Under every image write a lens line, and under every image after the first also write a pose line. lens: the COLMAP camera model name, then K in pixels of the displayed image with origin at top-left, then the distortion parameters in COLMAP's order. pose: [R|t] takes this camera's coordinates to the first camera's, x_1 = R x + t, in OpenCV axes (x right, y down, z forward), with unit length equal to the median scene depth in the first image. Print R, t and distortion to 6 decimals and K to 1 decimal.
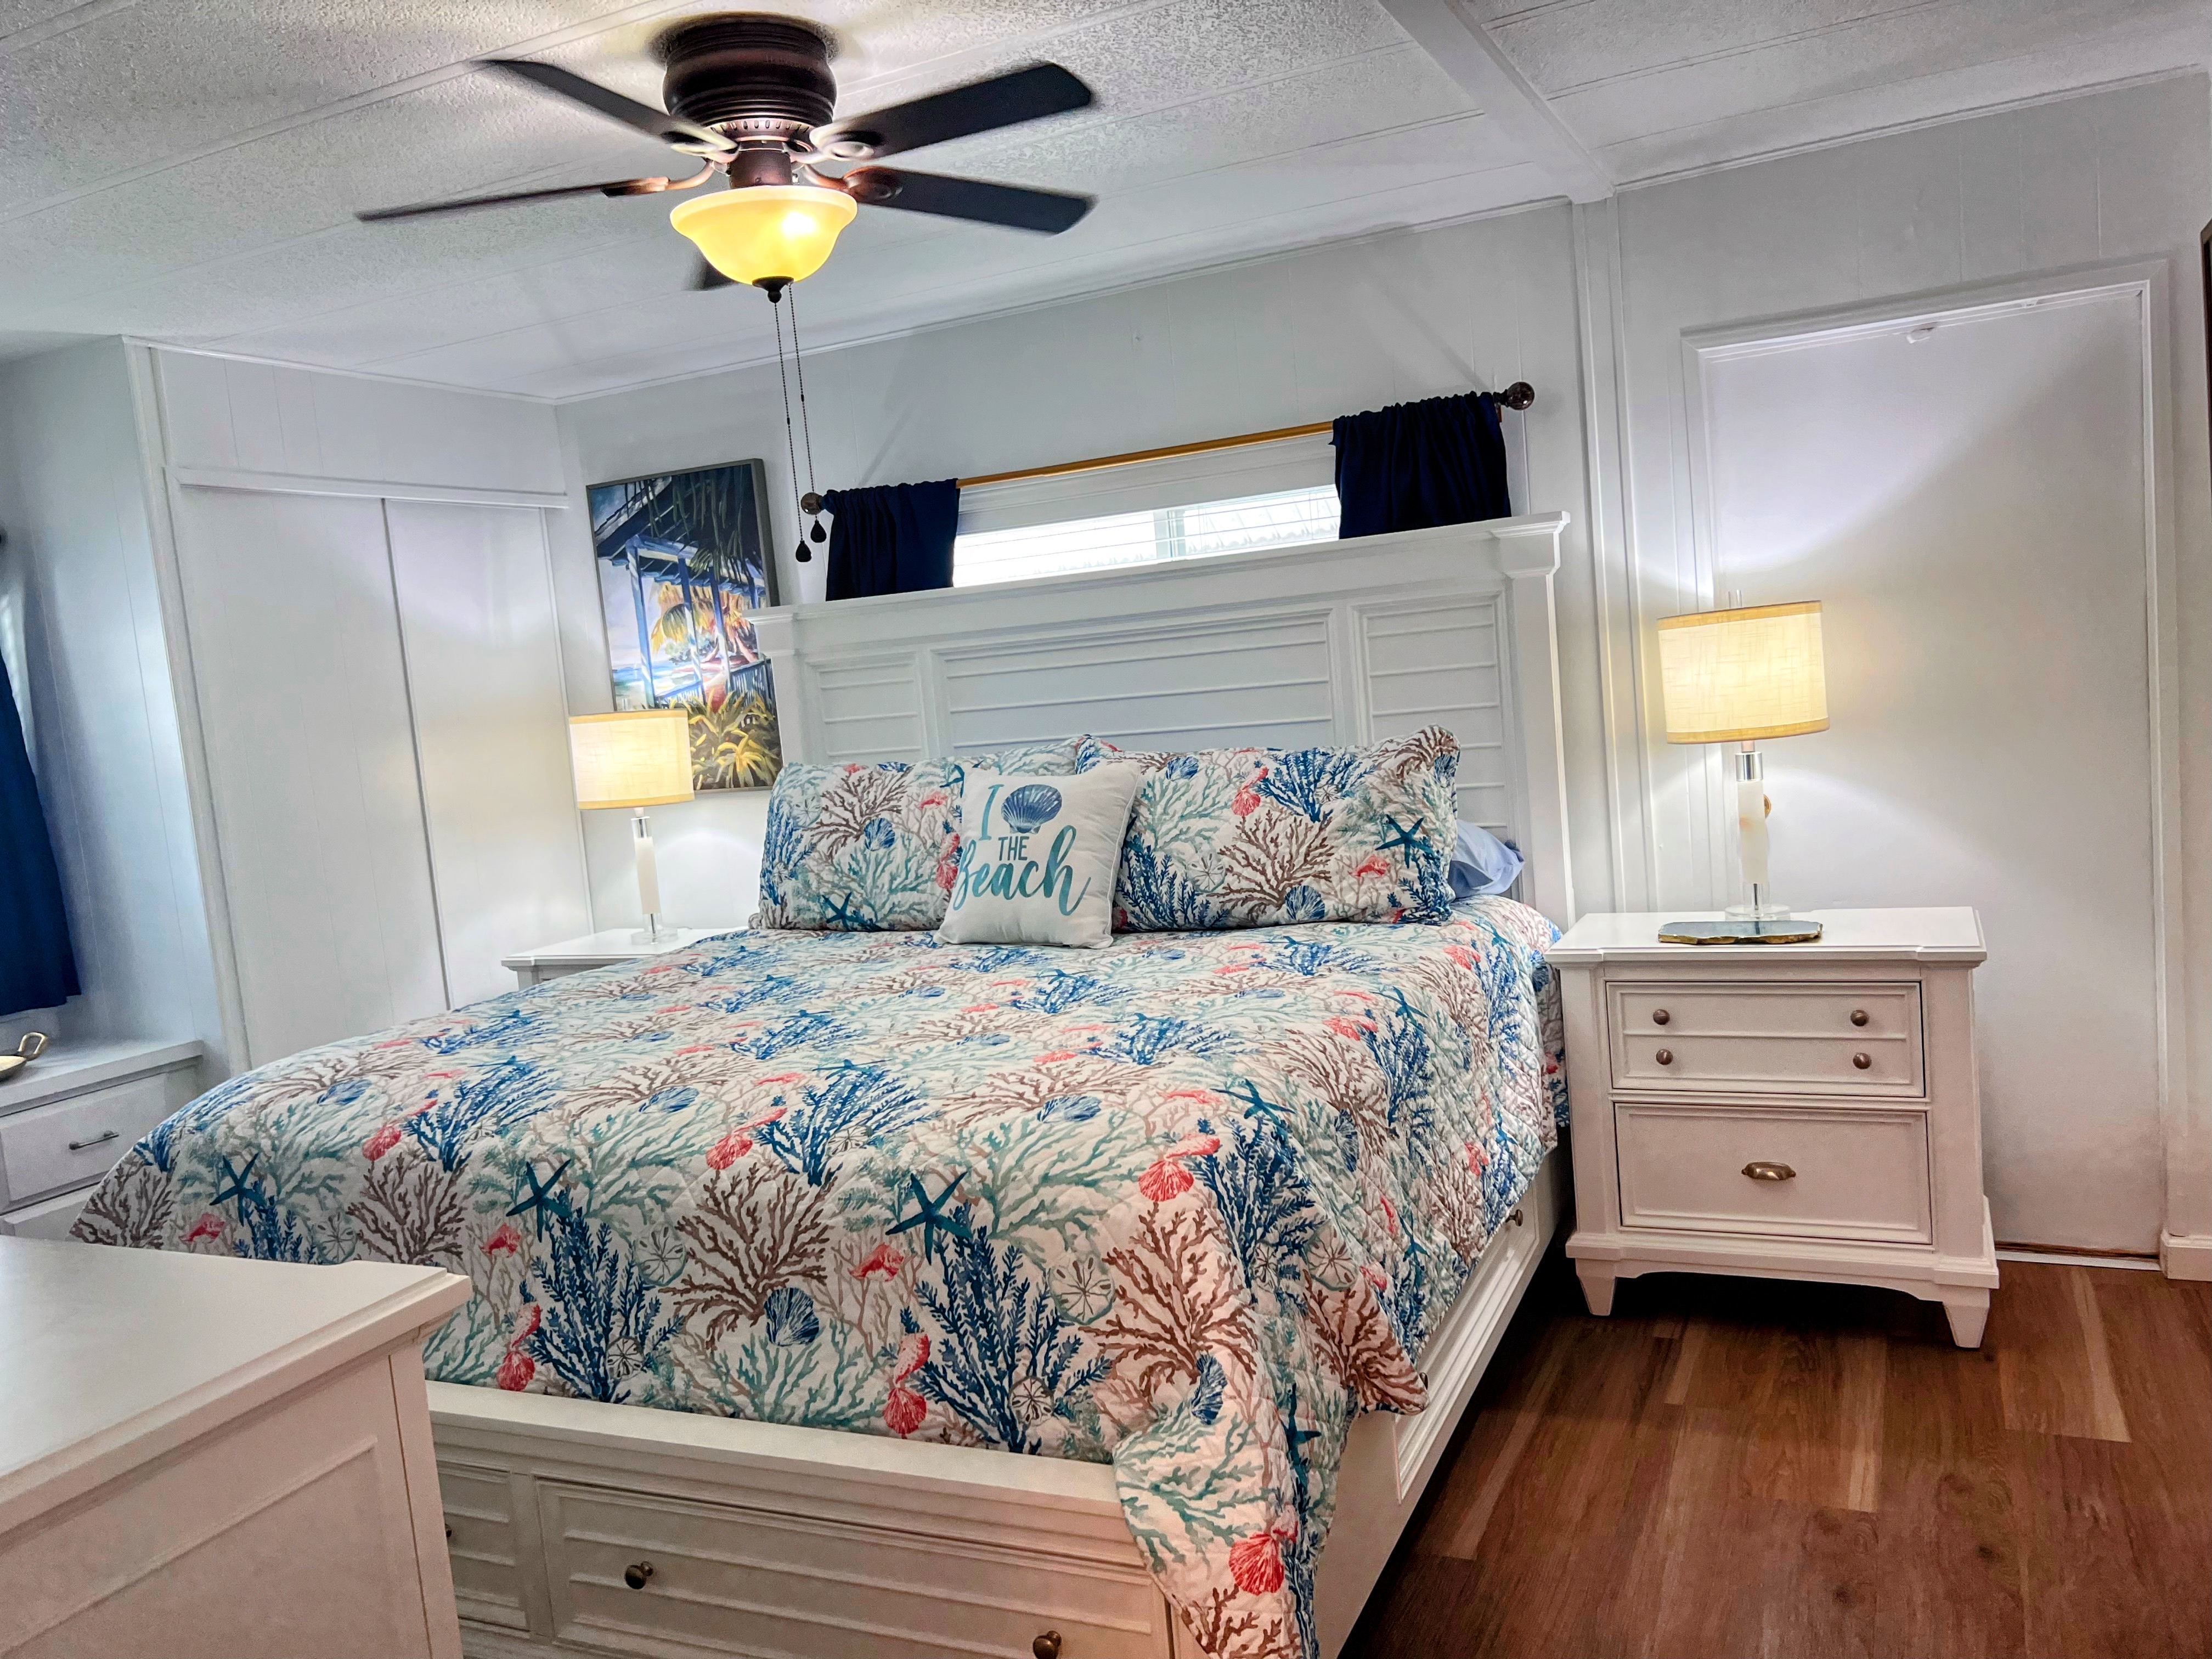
lens RADIAL K [[1693.3, 0, 1114.9], [0, 1693.3, 803.0], [0, 0, 1]] dist [0.174828, -0.428118]
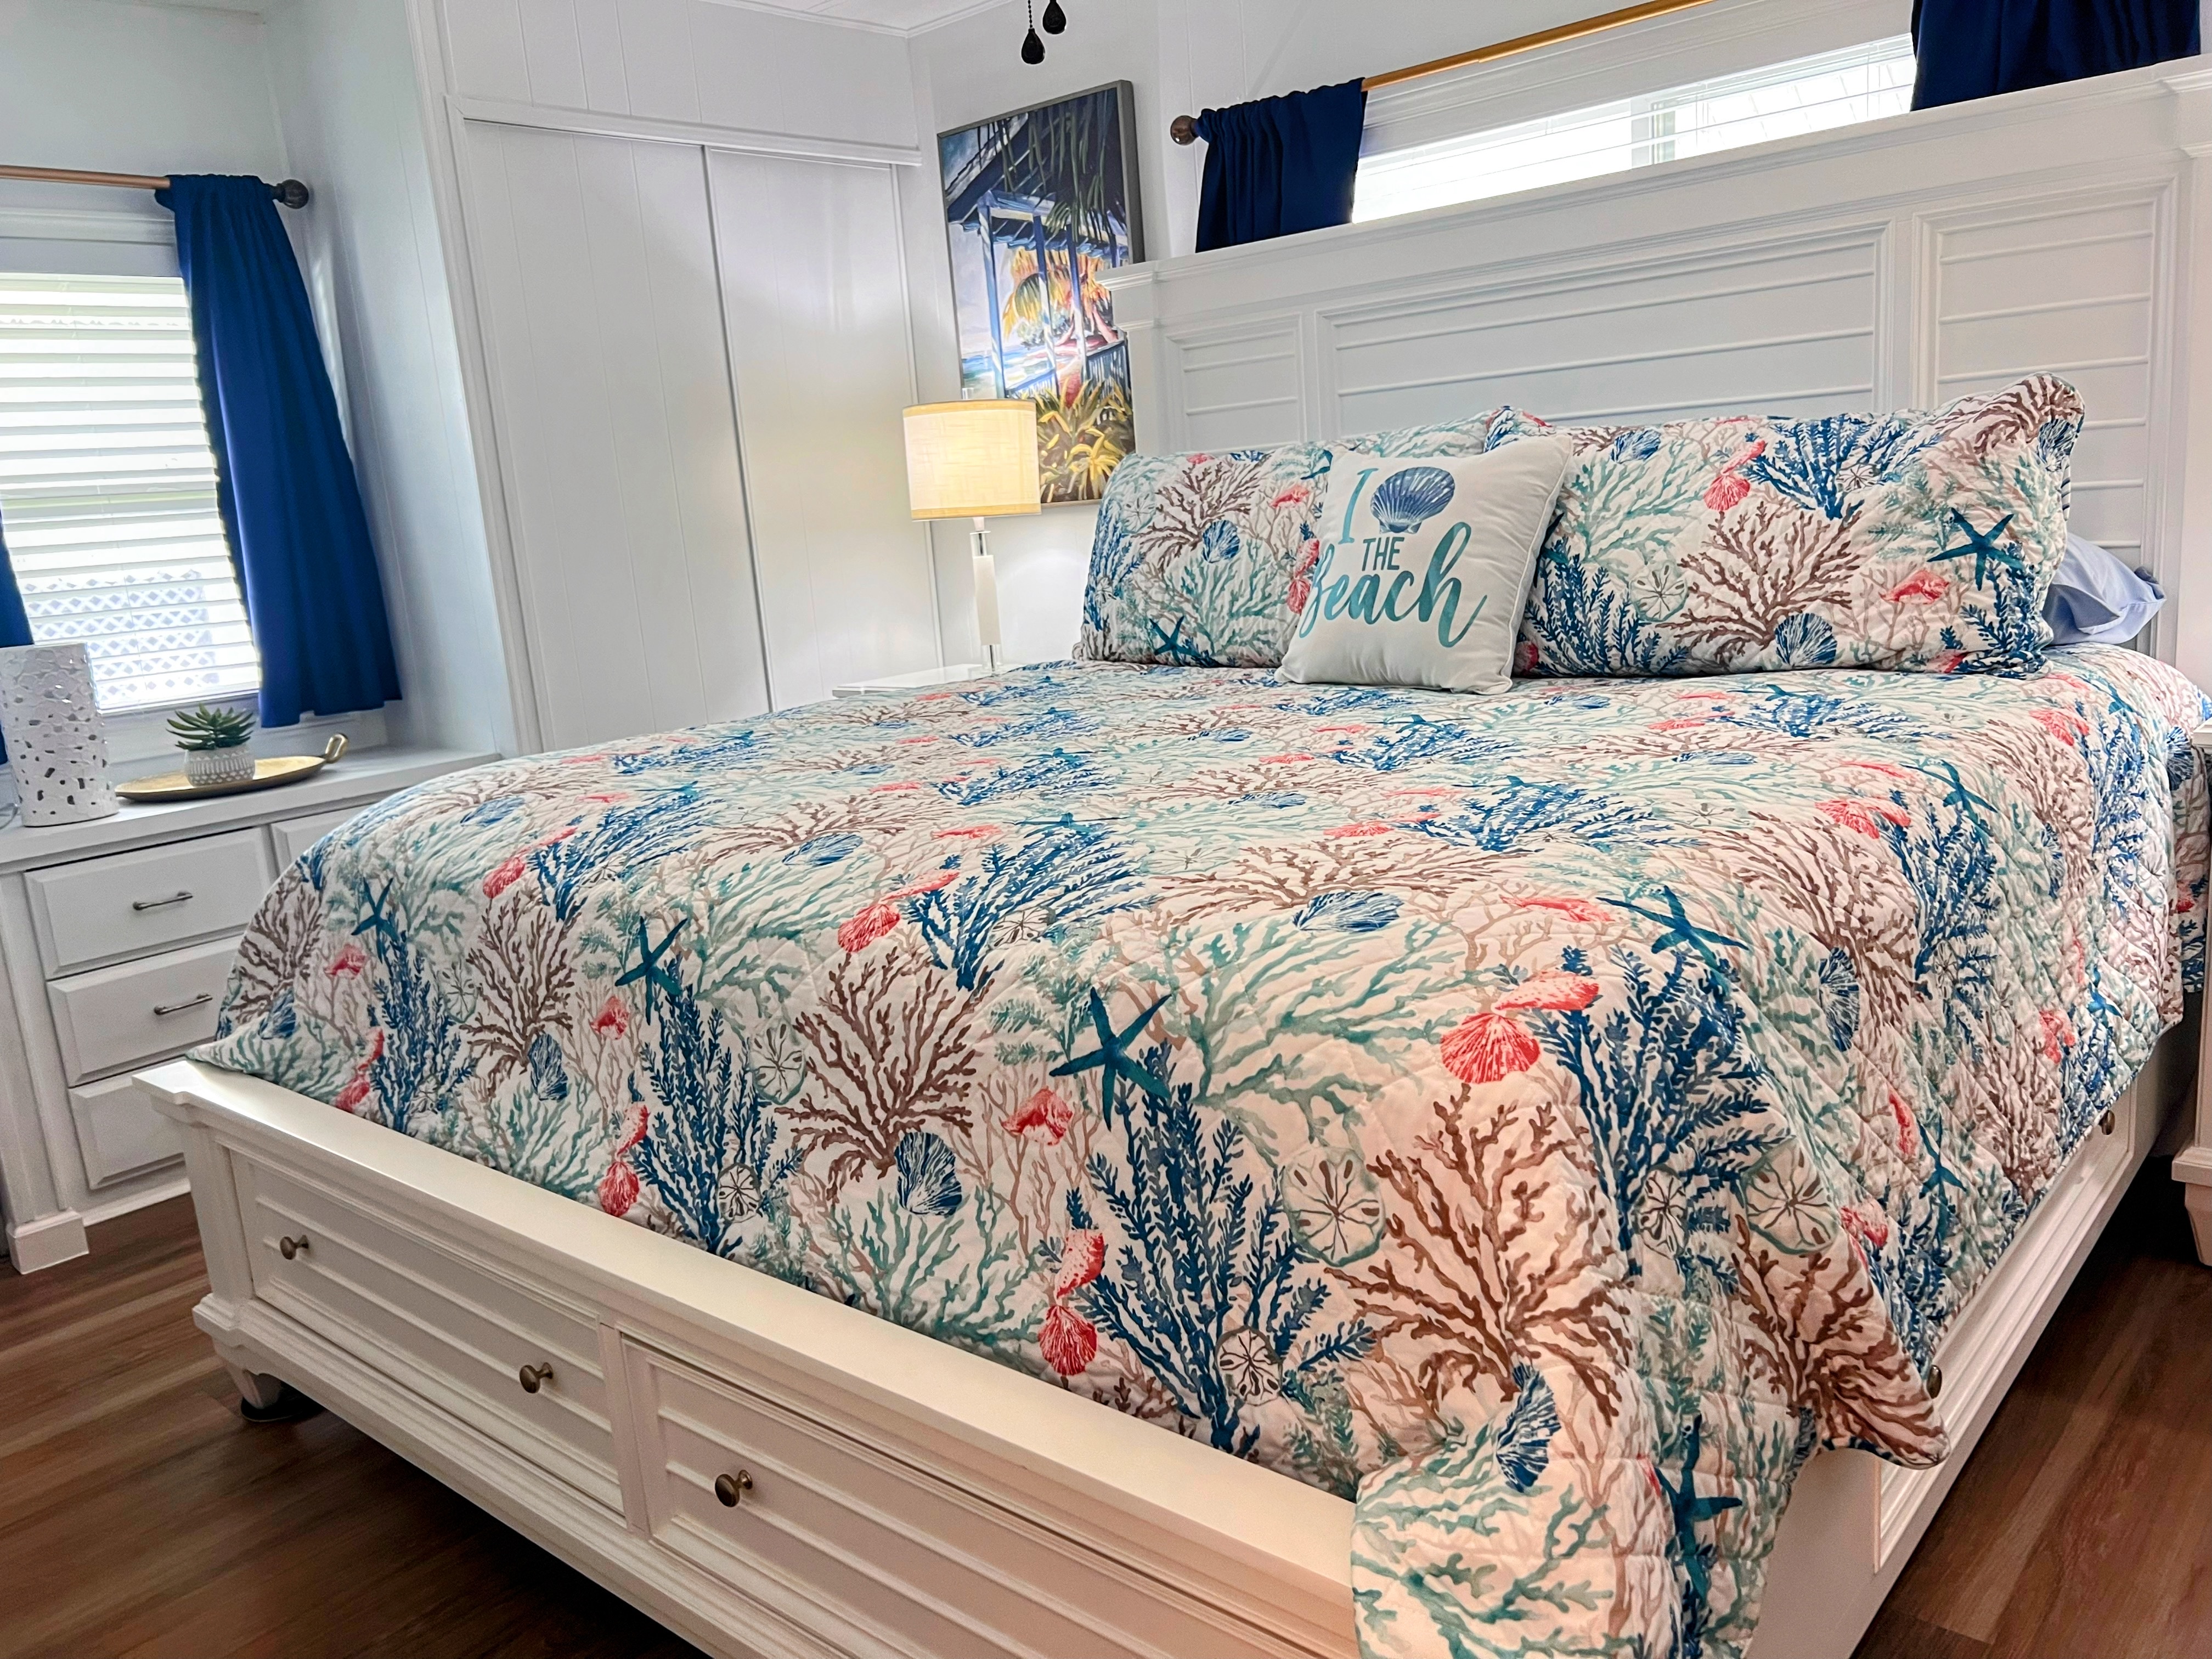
lens RADIAL K [[1702.4, 0, 1106.0], [0, 1702.4, 829.5], [0, 0, 1]] dist [0.066523, -0.123621]
pose [[0.960215, 0.068123, -0.270827, 0.046225], [-0.029356, 0.989041, 0.144696, 0.057719], [0.277716, -0.130989, 0.951691, 0.352446]]
